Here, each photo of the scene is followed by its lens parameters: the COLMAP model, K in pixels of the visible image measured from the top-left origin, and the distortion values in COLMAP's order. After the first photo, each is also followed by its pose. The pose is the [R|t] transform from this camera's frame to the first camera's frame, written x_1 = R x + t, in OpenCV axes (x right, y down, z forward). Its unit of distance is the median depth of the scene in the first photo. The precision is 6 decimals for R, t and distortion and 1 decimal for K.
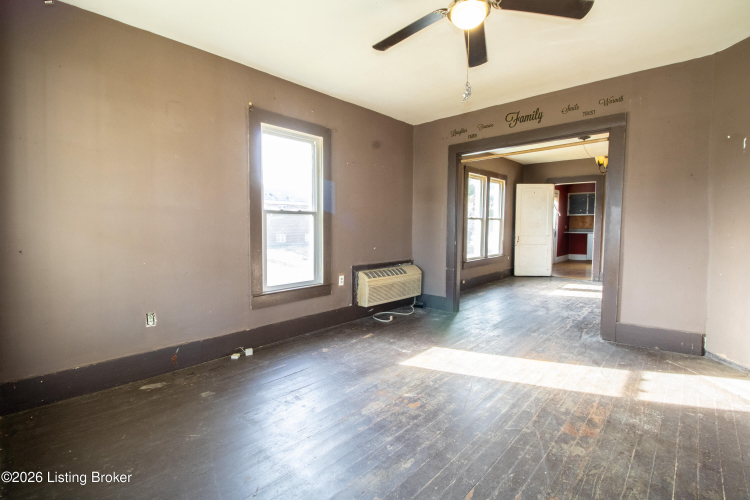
lens RADIAL K [[358.2, 0, 384.9], [0, 358.2, 250.1], [0, 0, 1]] dist [-0.000311, -0.017422]
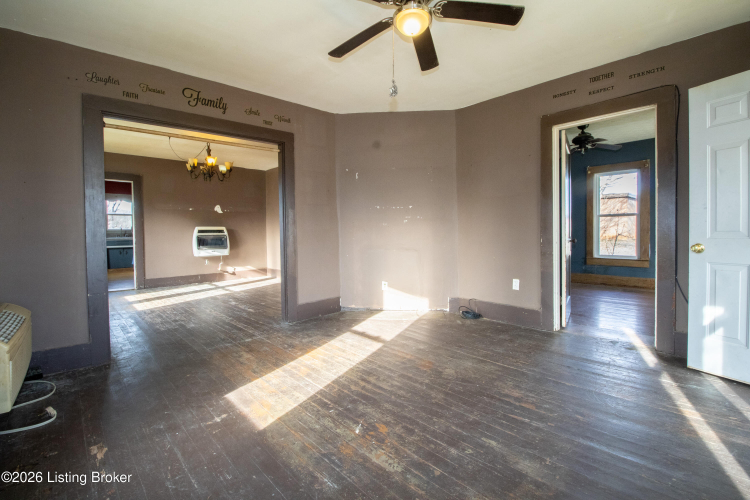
lens RADIAL K [[344.8, 0, 376.8], [0, 344.8, 242.5], [0, 0, 1]] dist [0.001479, -0.014750]
pose [[0.073456, -0.032802, 0.996759, -0.555691], [0.079069, 0.996504, 0.026967, -0.021019], [-0.994159, 0.076832, 0.075793, 0.712905]]
